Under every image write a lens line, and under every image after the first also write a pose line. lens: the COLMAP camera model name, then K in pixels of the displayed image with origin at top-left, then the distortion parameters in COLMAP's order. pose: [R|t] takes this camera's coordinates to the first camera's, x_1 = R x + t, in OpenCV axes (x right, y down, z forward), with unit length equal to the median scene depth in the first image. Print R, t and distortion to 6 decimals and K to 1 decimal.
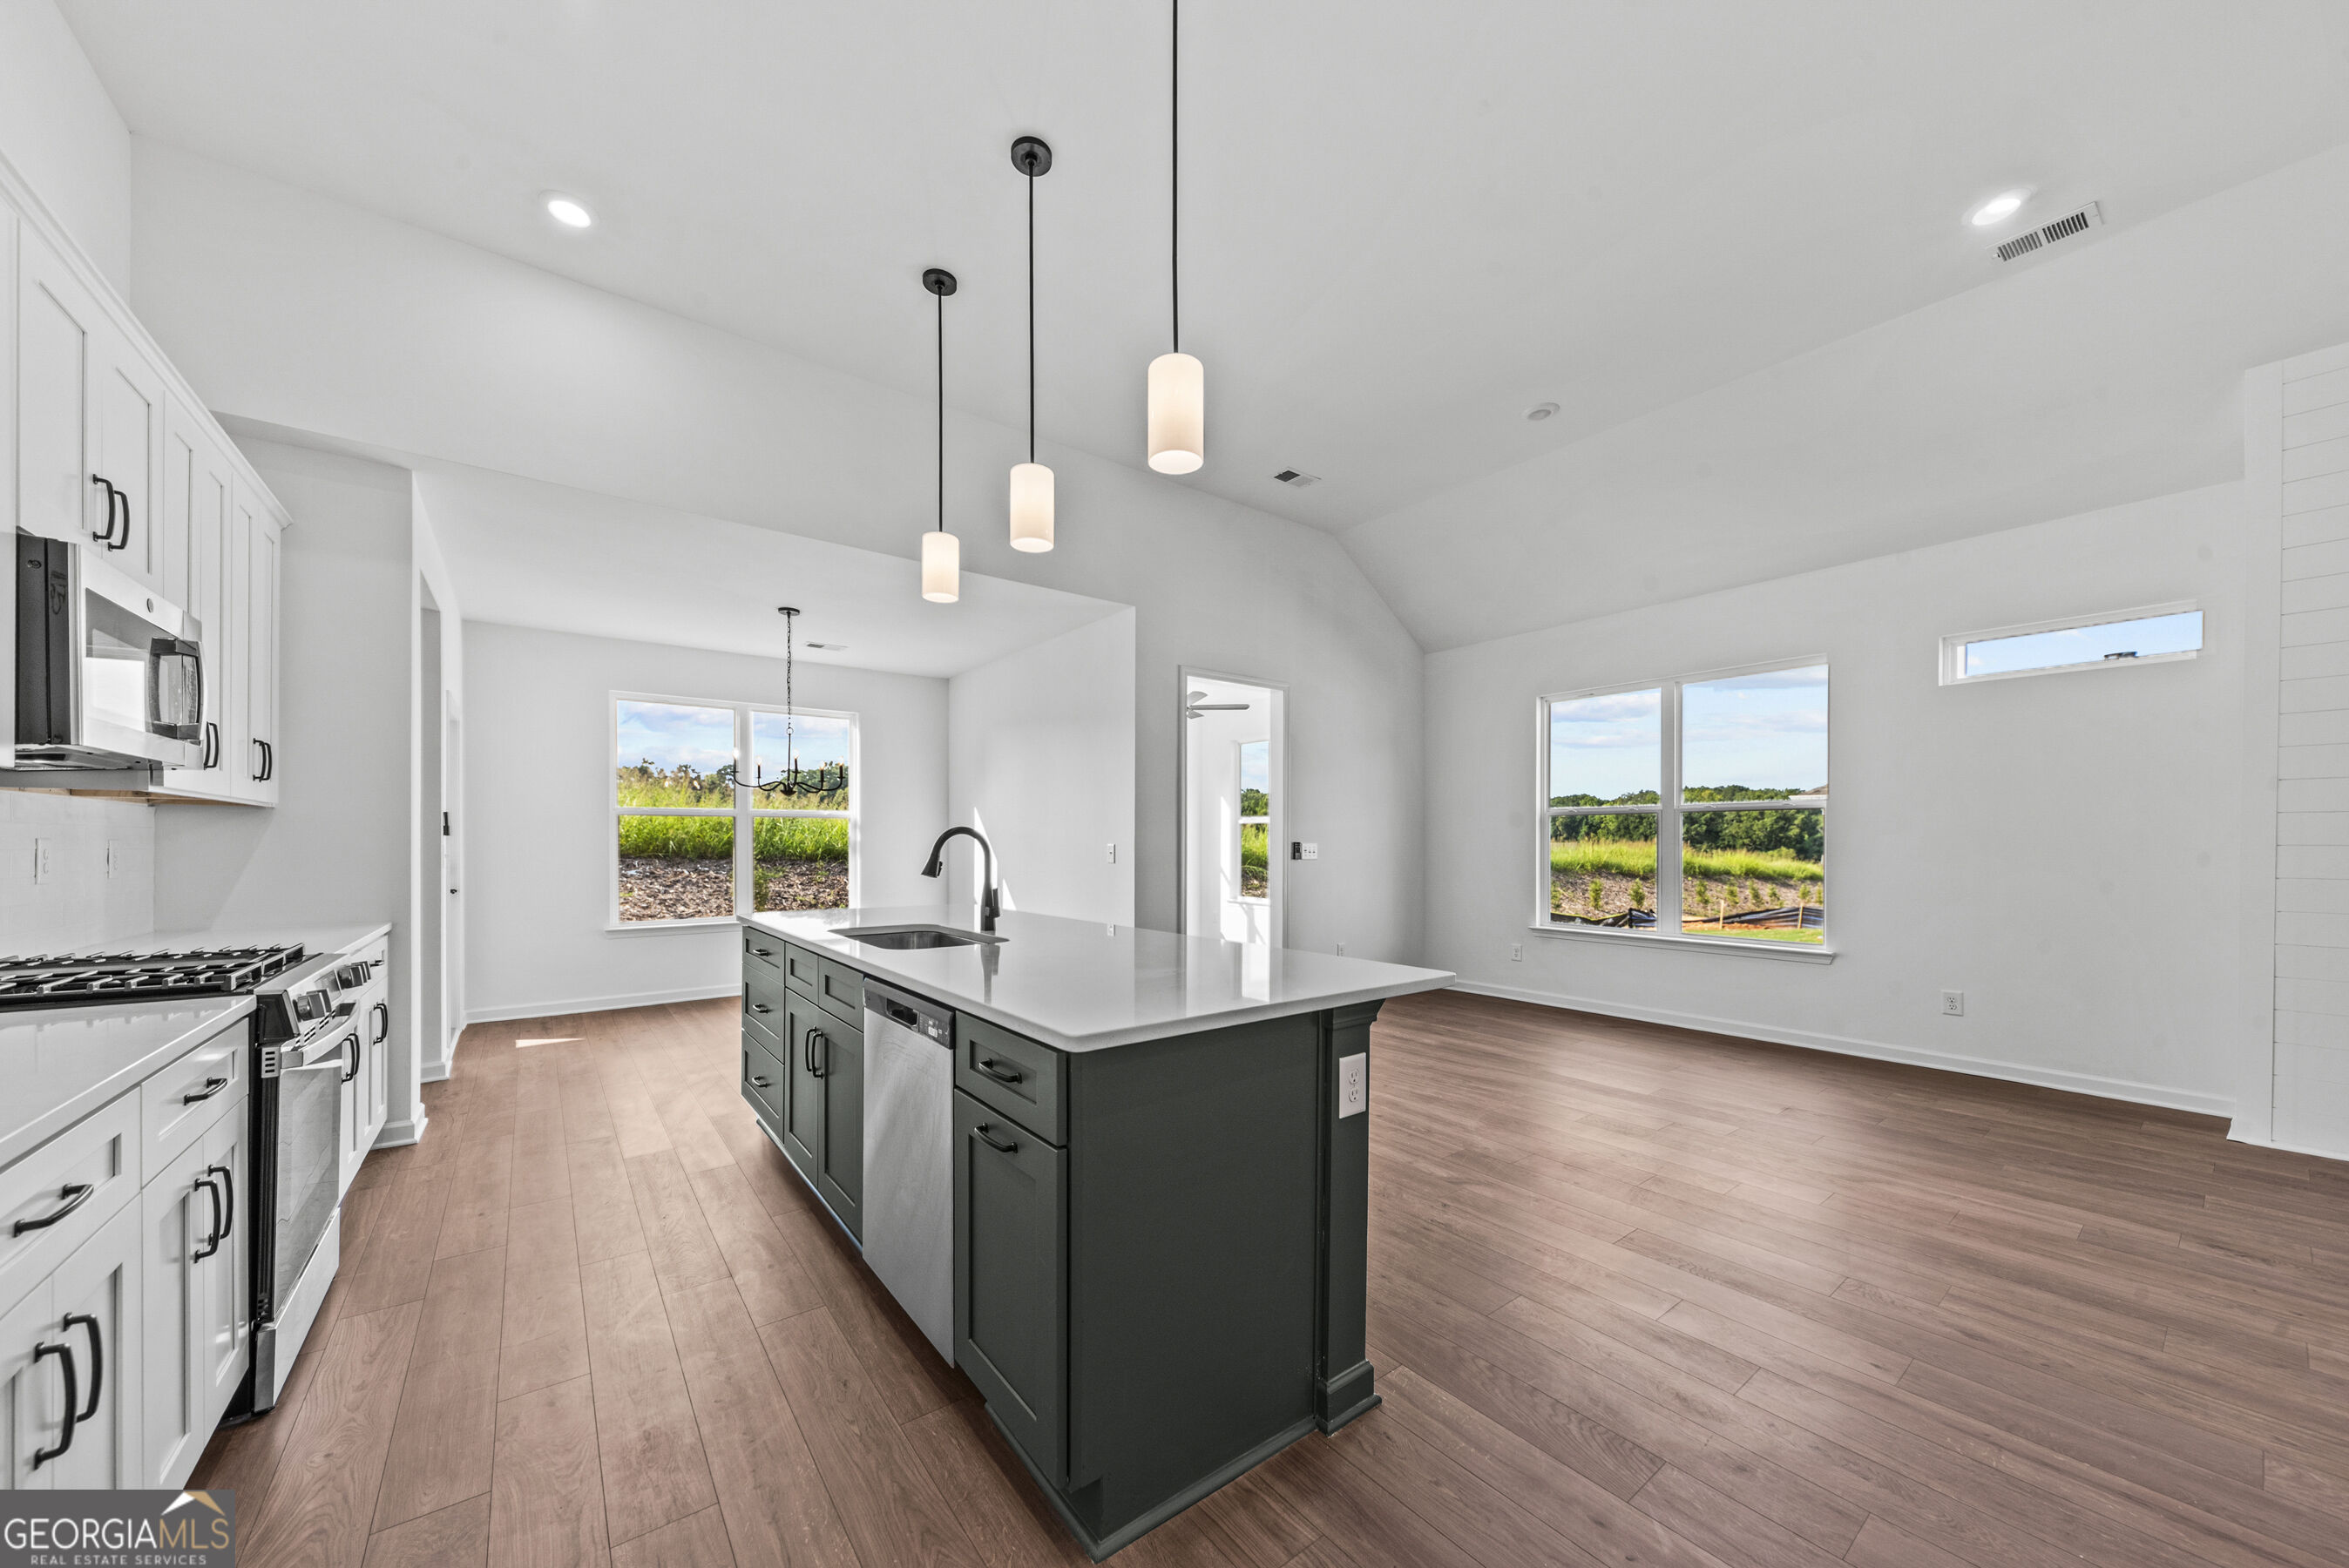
lens RADIAL K [[813.5, 0, 1172.7], [0, 813.5, 843.8], [0, 0, 1]] dist [-0.001784, -0.001427]
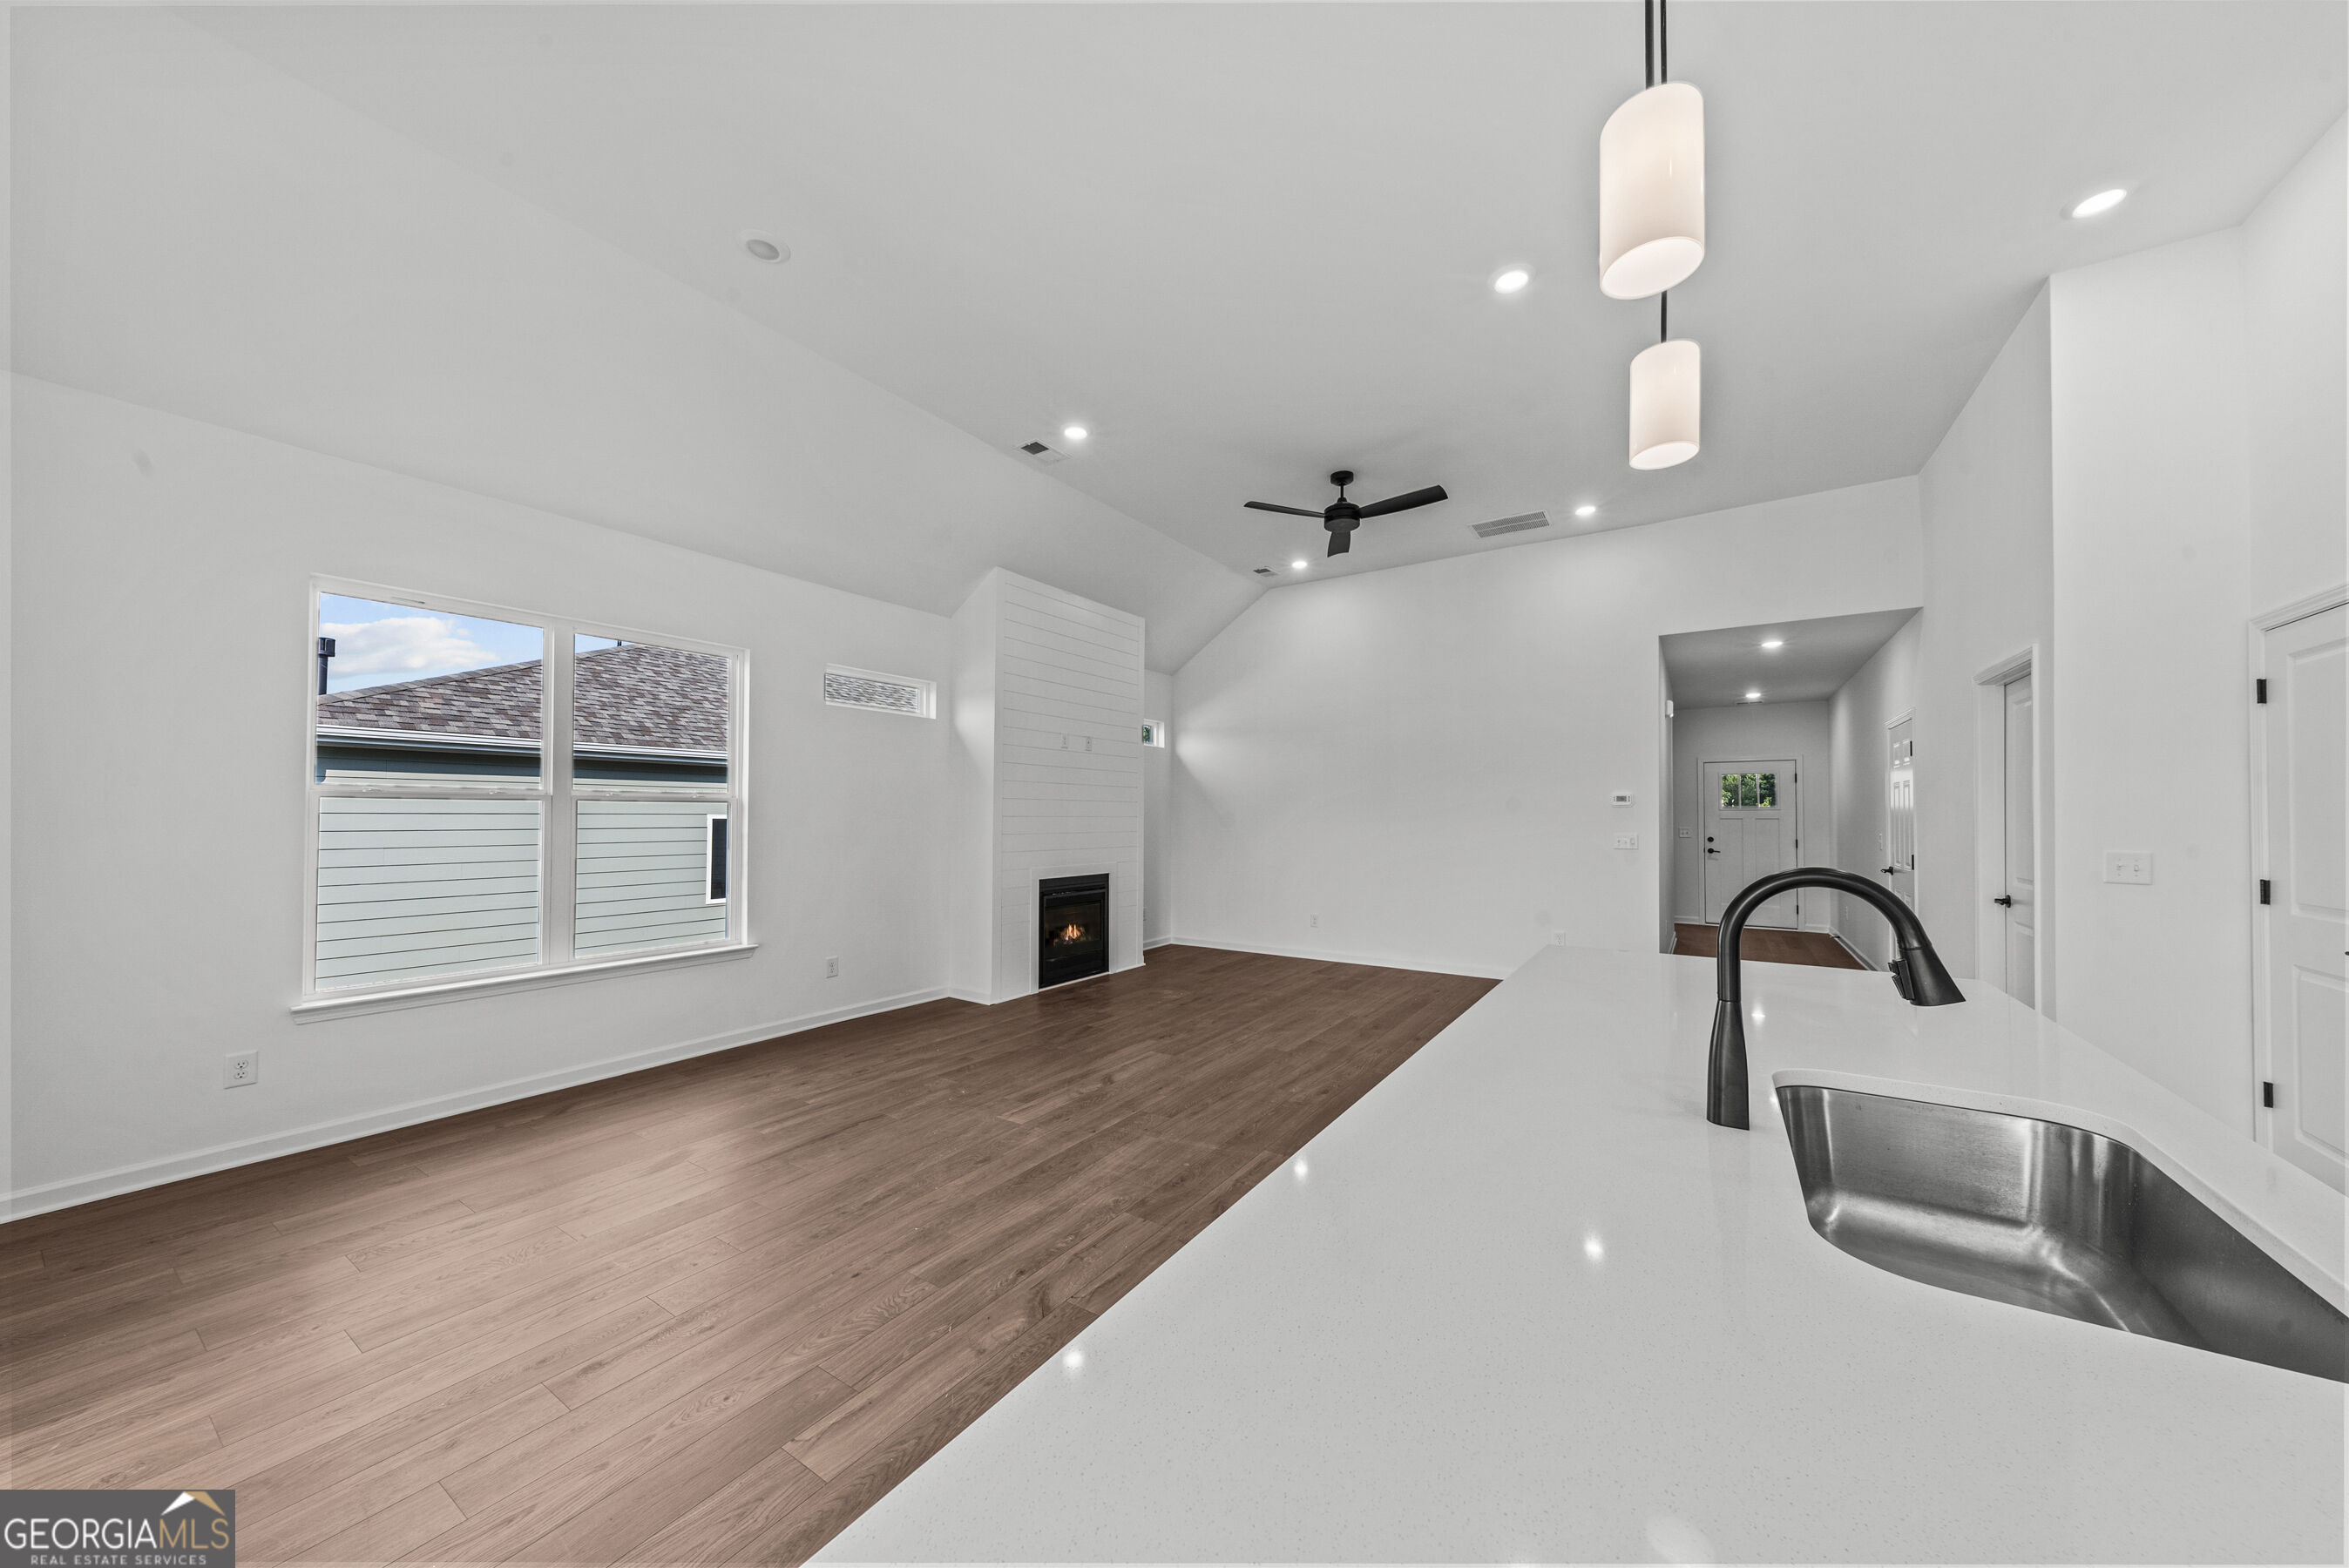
lens RADIAL K [[813.5, 0, 1160.5], [0, 813.5, 797.1], [0, 0, 1]] dist [-0.001784, -0.001427]
pose [[-0.332001, 0.017164, 0.943123, -0.305059], [-0.001225, 0.999826, -0.018627, -0.031045], [-0.943278, -0.007339, -0.331922, 0.808396]]
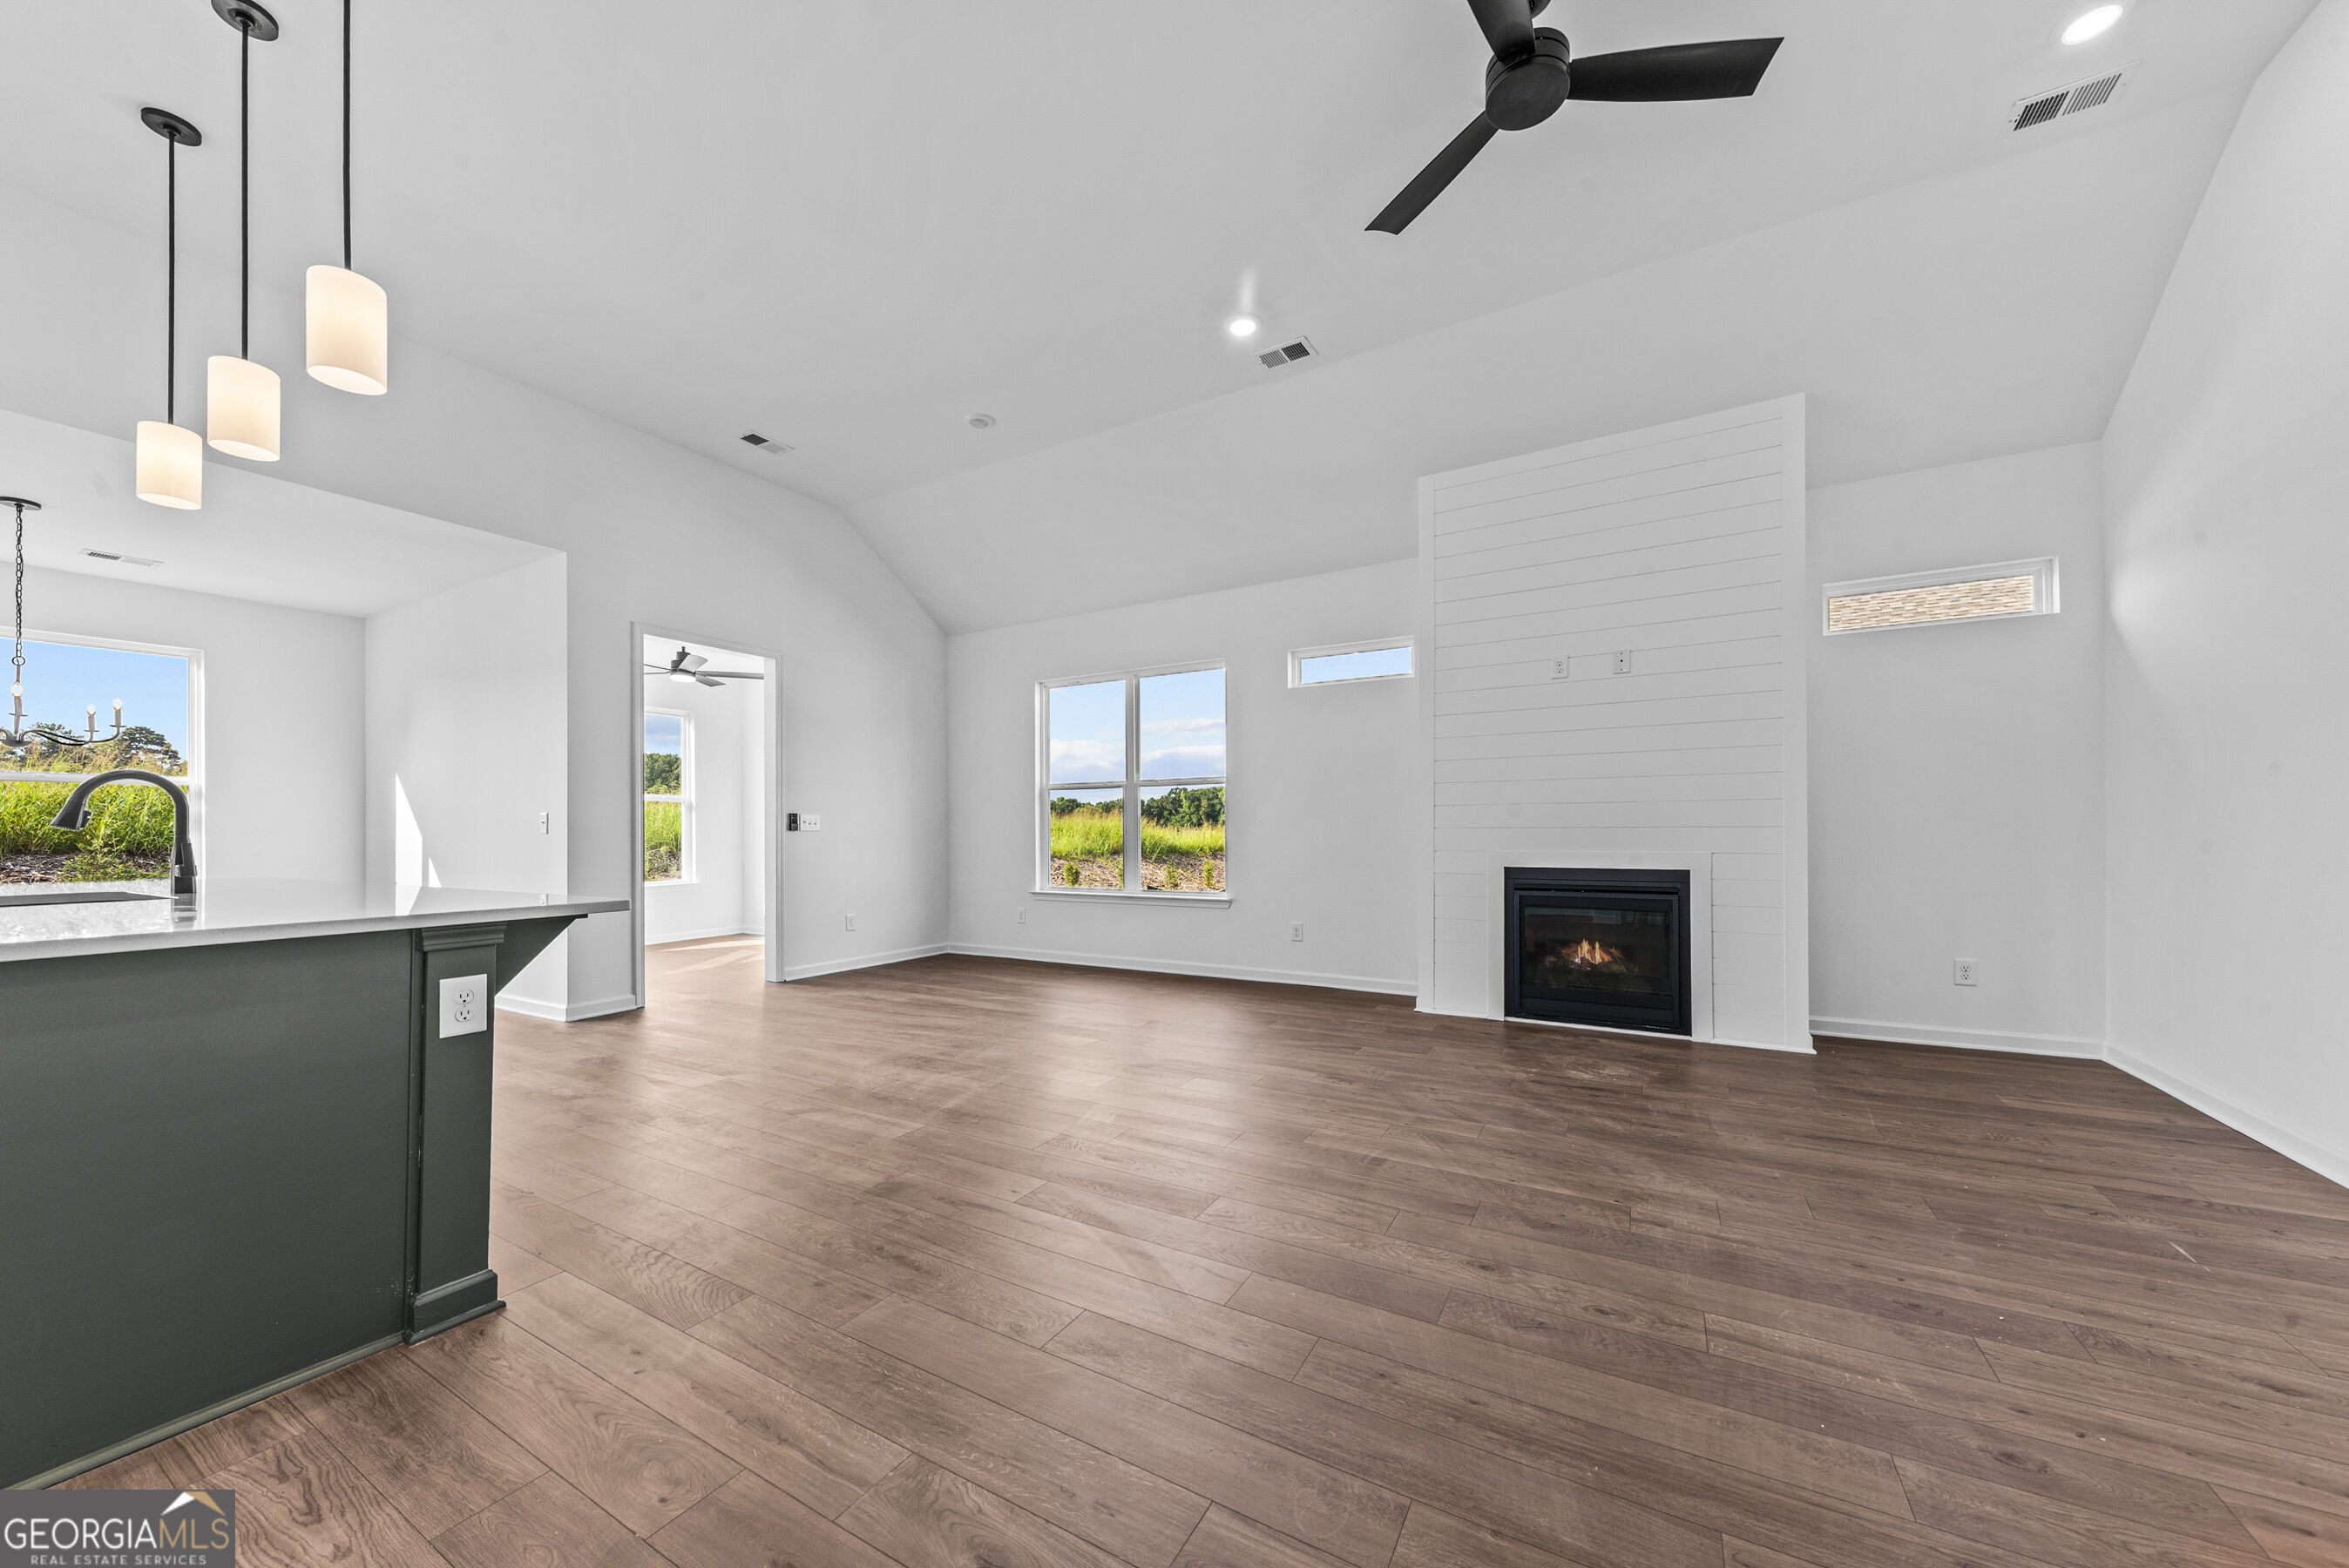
lens RADIAL K [[813.5, 0, 1166.8], [0, 813.5, 828.4], [0, 0, 1]] dist [-0.001784, -0.001427]
pose [[0.919503, -0.005883, 0.393039, 0.219849], [0.007965, 0.999962, -0.003666, 0.028207], [-0.393003, 0.006502, 0.919514, -0.105362]]
